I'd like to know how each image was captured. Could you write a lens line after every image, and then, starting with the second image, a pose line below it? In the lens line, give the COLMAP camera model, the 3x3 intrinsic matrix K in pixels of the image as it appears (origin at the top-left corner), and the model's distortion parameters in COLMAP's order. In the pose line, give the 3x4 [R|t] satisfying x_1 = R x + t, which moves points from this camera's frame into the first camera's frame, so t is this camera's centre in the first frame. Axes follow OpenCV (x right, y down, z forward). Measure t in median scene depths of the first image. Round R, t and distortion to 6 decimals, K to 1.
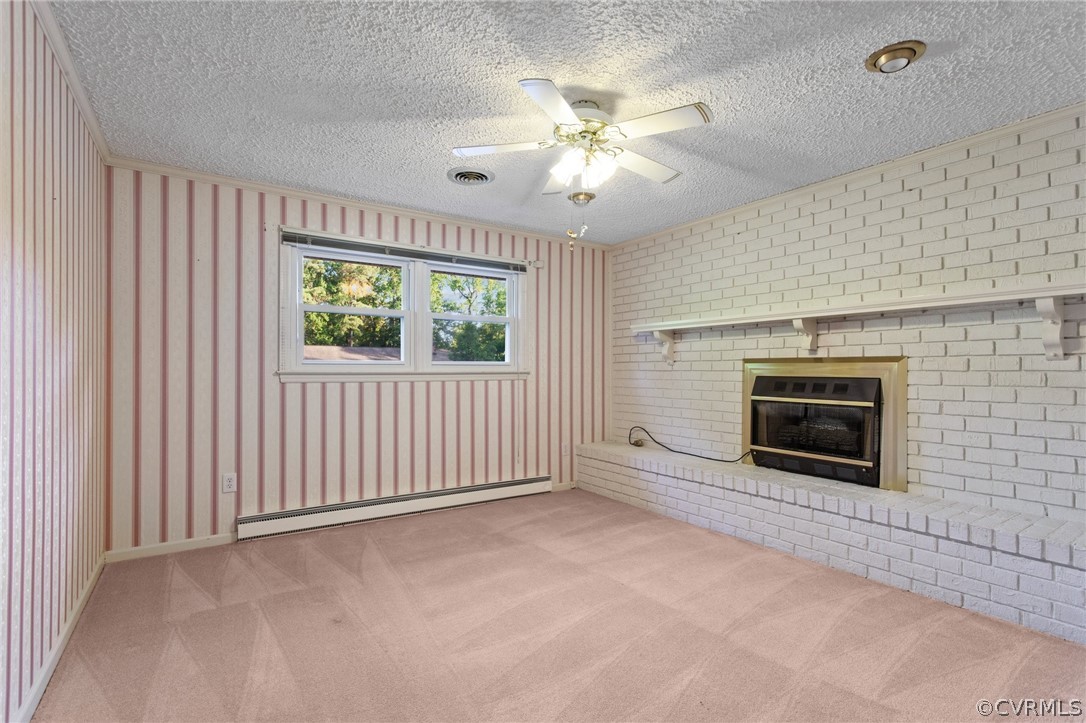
lens RADIAL K [[522.1, 0, 544.1], [0, 522.1, 369.1], [0, 0, 1]] dist [0.000924, 0.002177]
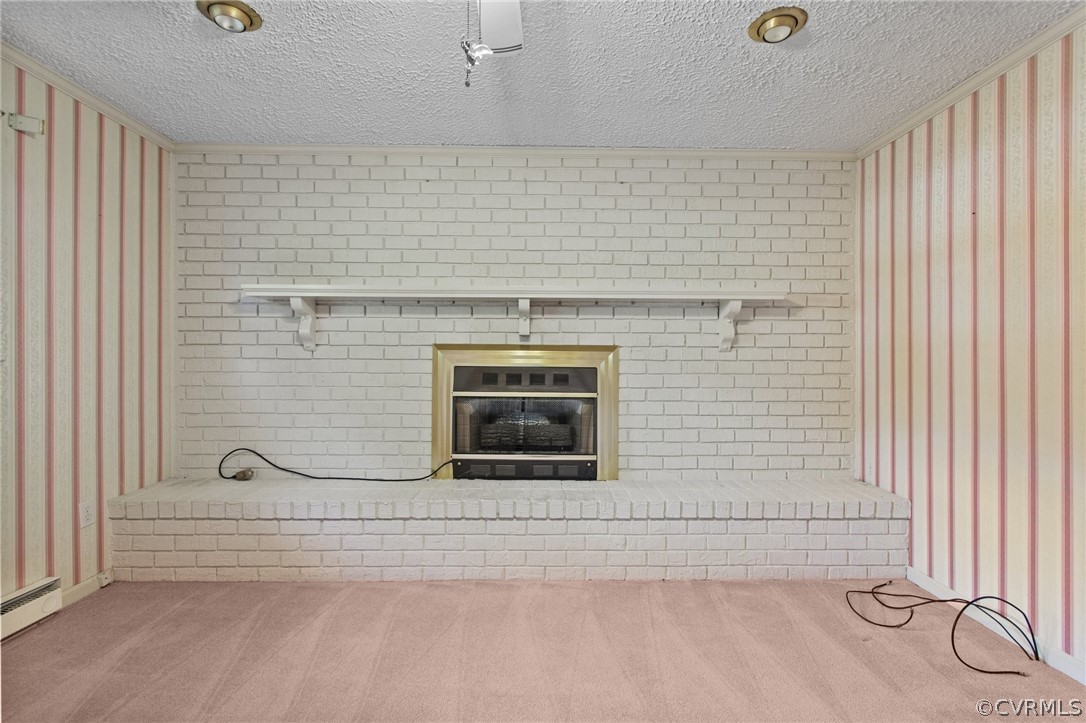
lens RADIAL K [[522.1, 0, 548.7], [0, 522.1, 359.2], [0, 0, 1]] dist [0.000924, 0.002177]
pose [[0.538840, -0.003353, 0.842402, -0.197026], [-0.006201, 0.999949, 0.007947, -0.004661], [-0.842385, -0.009506, 0.538792, 0.479224]]
